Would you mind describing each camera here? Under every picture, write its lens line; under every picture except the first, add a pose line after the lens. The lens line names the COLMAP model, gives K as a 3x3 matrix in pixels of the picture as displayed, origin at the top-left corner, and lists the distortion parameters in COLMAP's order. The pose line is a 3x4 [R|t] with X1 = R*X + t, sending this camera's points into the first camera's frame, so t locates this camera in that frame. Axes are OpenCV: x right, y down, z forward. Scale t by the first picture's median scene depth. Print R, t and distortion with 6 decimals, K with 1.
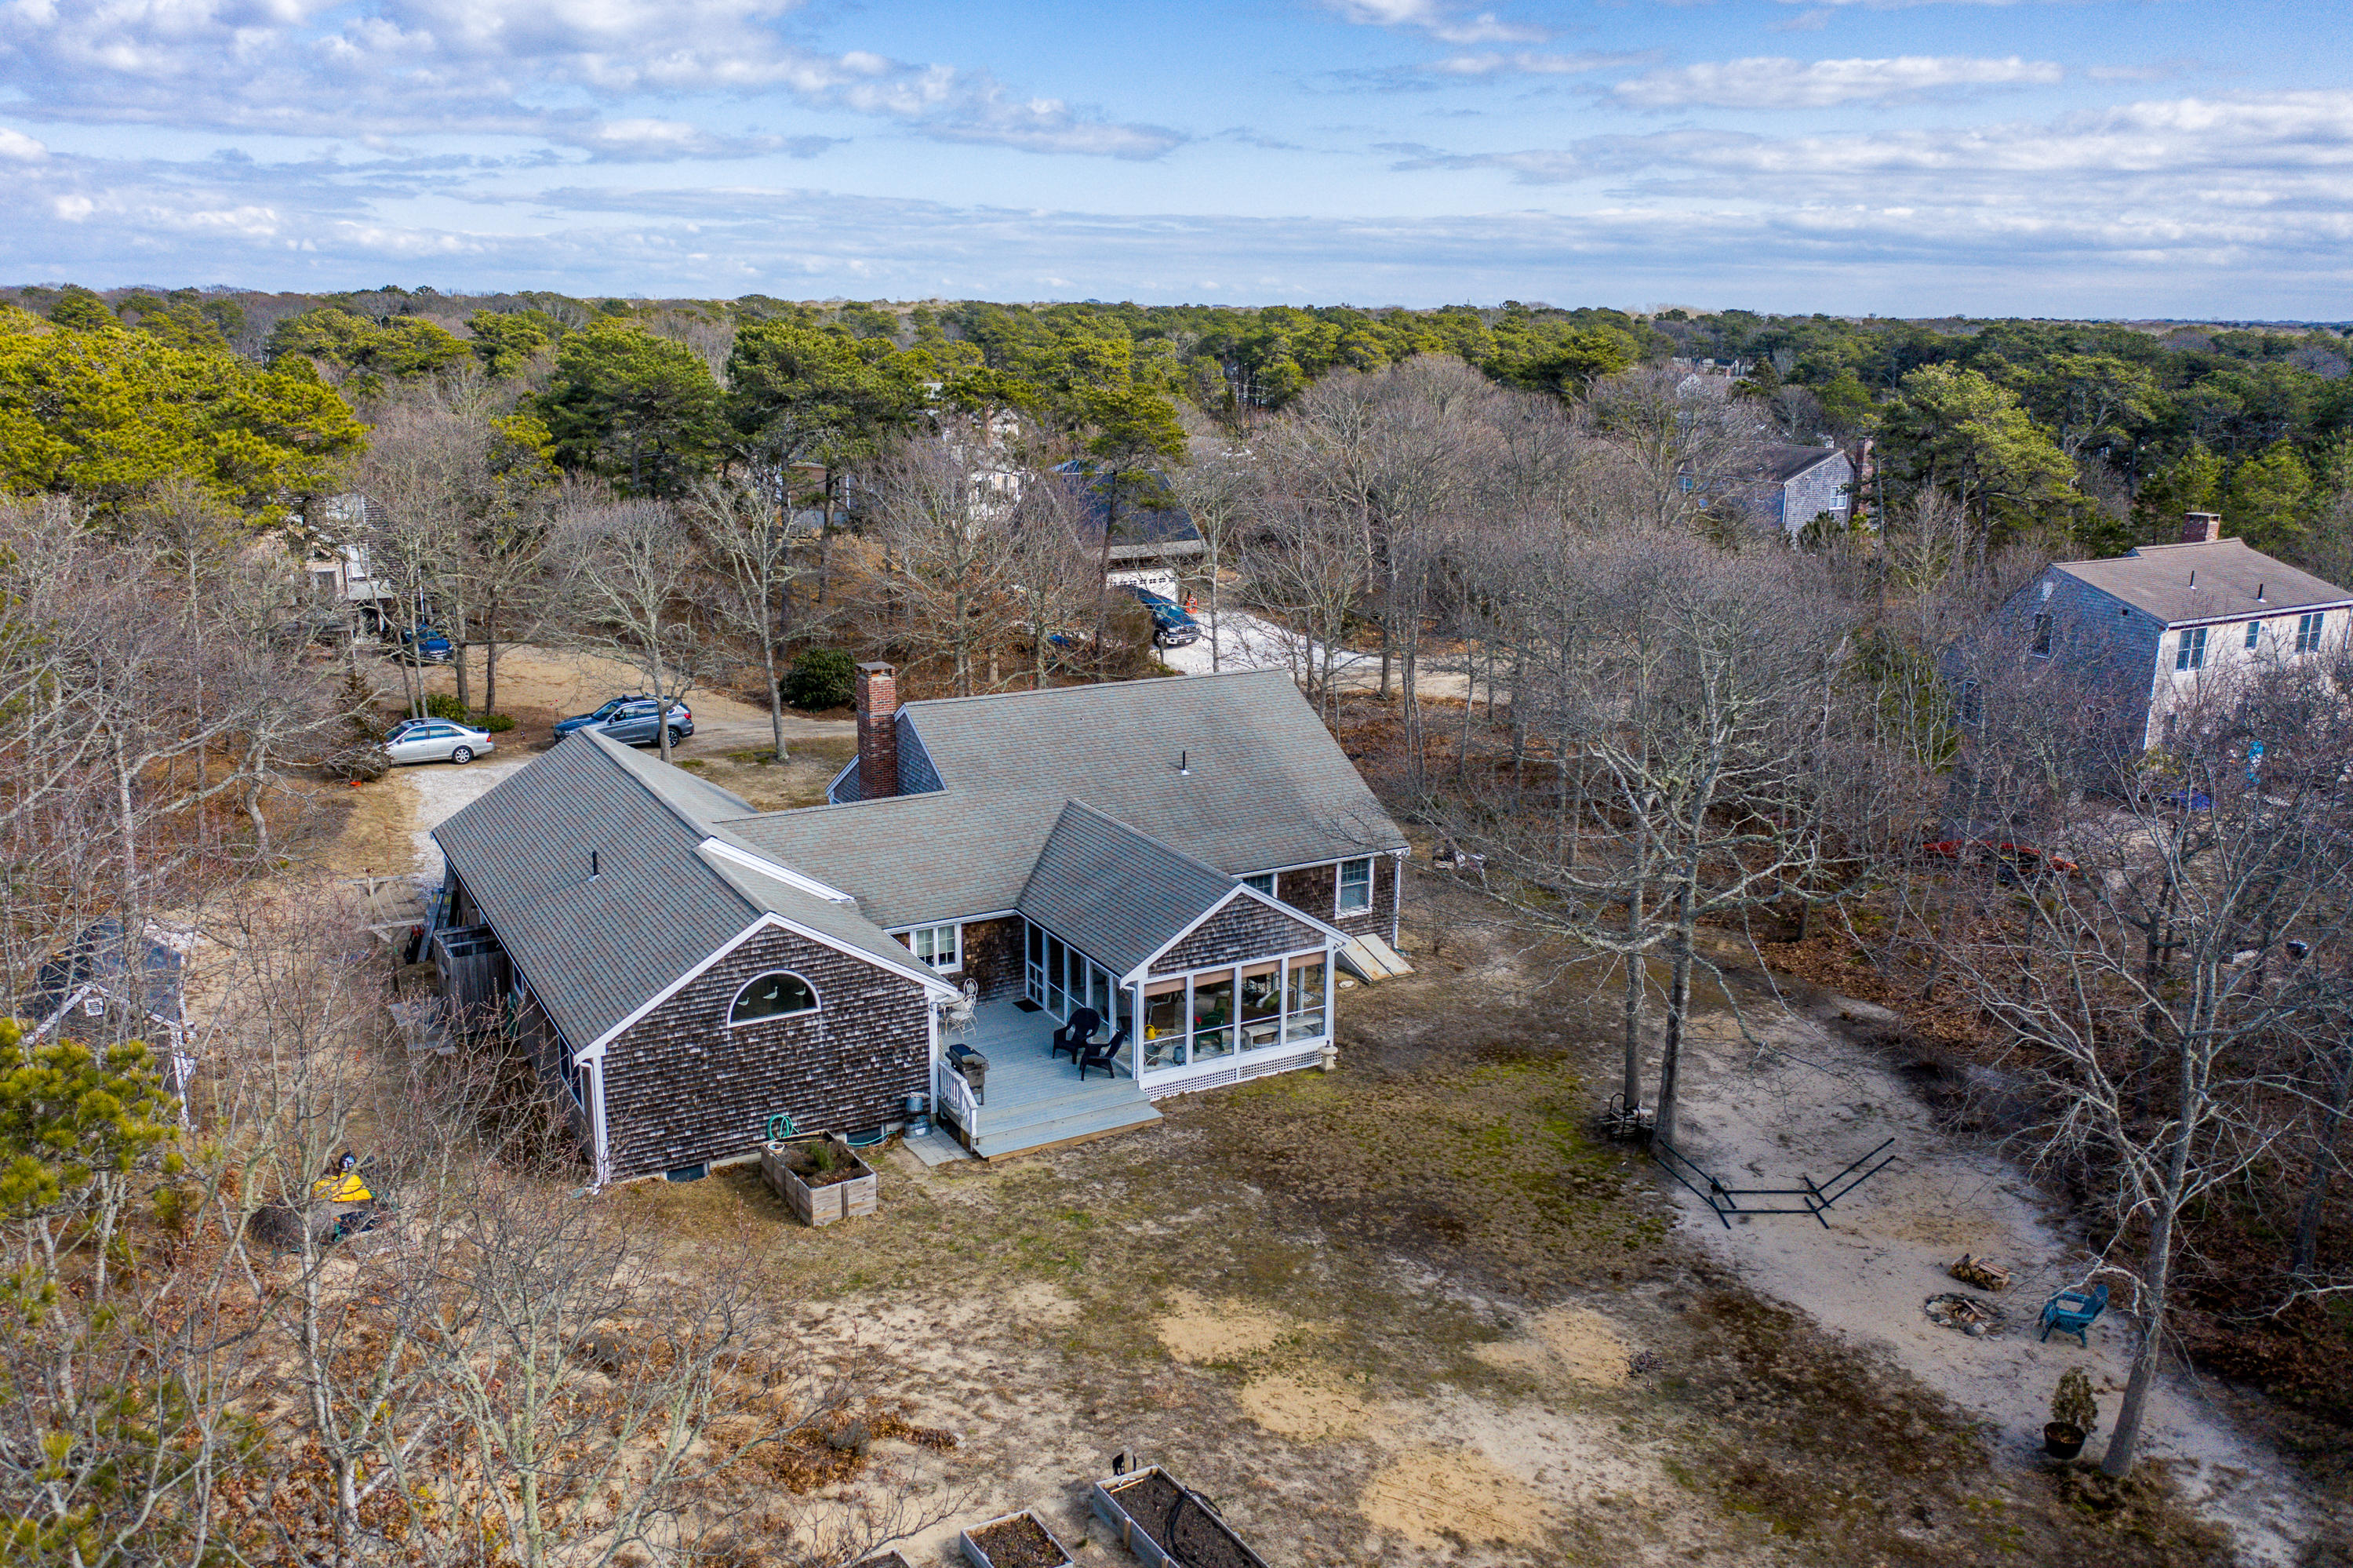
lens RADIAL K [[1864.0, 0, 1218.1], [0, 1864.0, 780.6], [0, 0, 1]] dist [-0.008087, -0.004776]
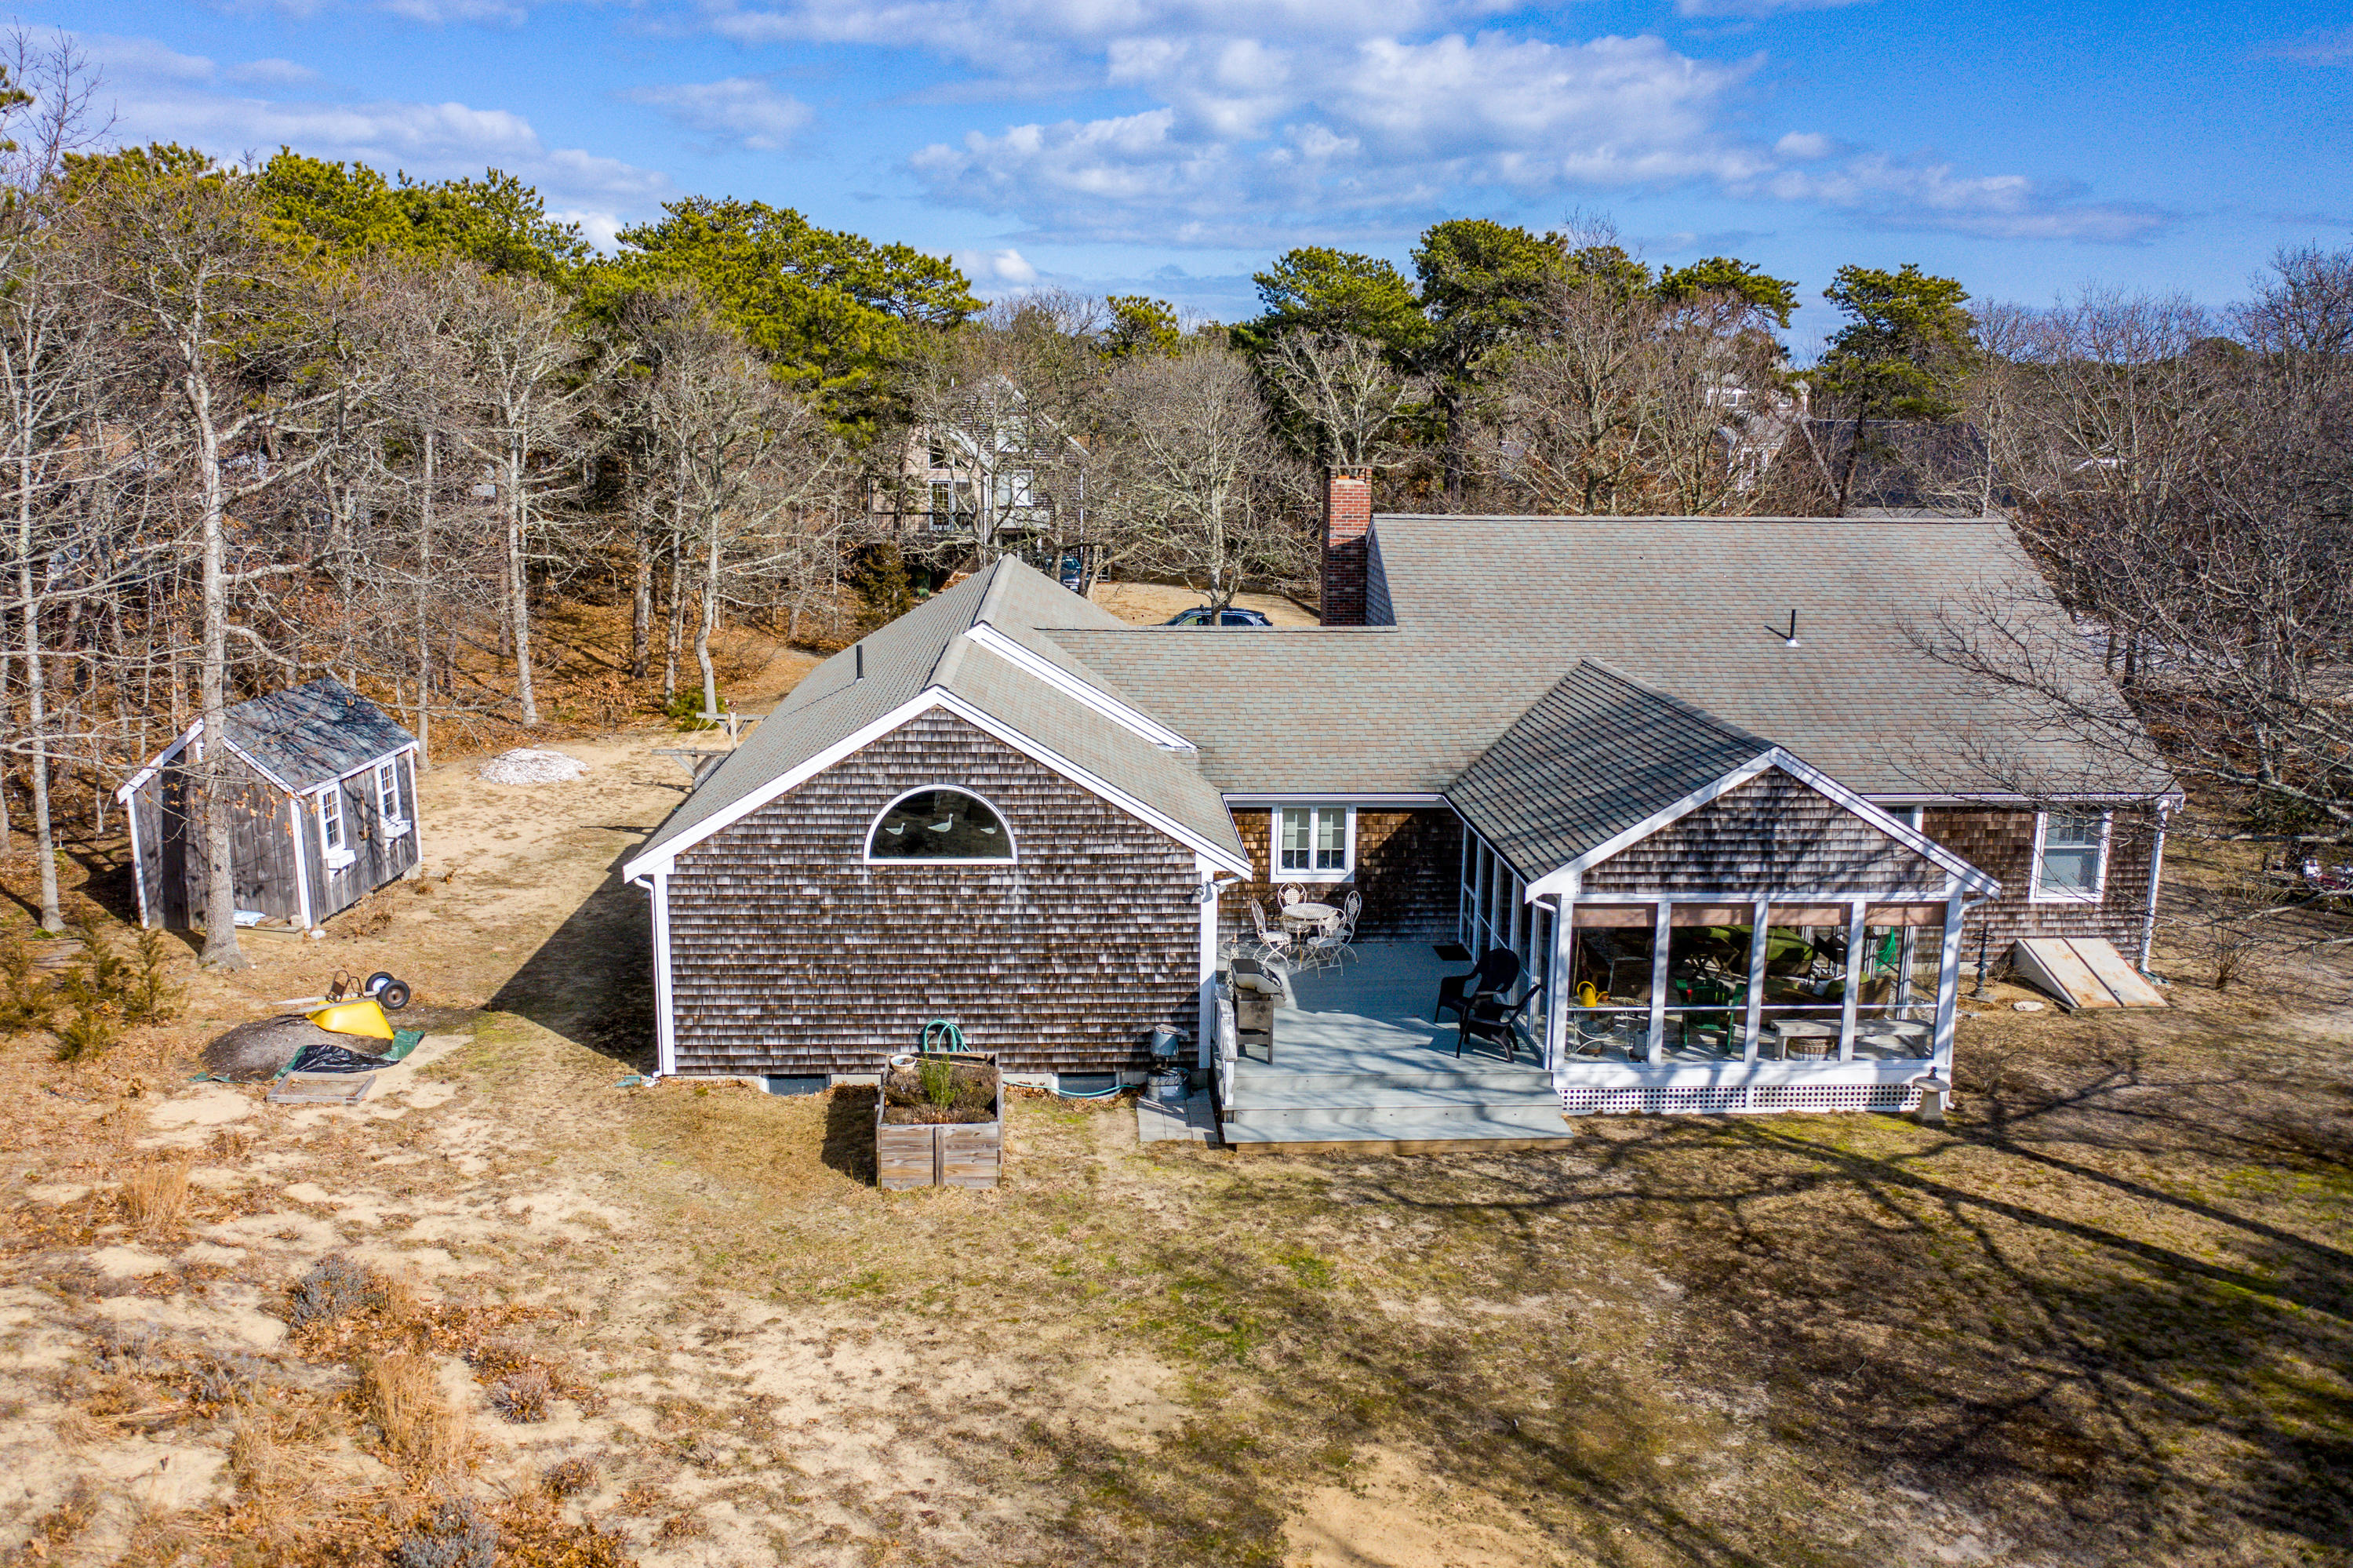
lens RADIAL K [[1864.0, 0, 1218.1], [0, 1864.0, 780.6], [0, 0, 1]] dist [-0.008087, -0.004776]
pose [[0.891663, 0.081322, -0.445336, 0.113534], [-0.108094, 0.993524, -0.035004, 0.102870], [0.439606, 0.079350, 0.894679, 0.436125]]
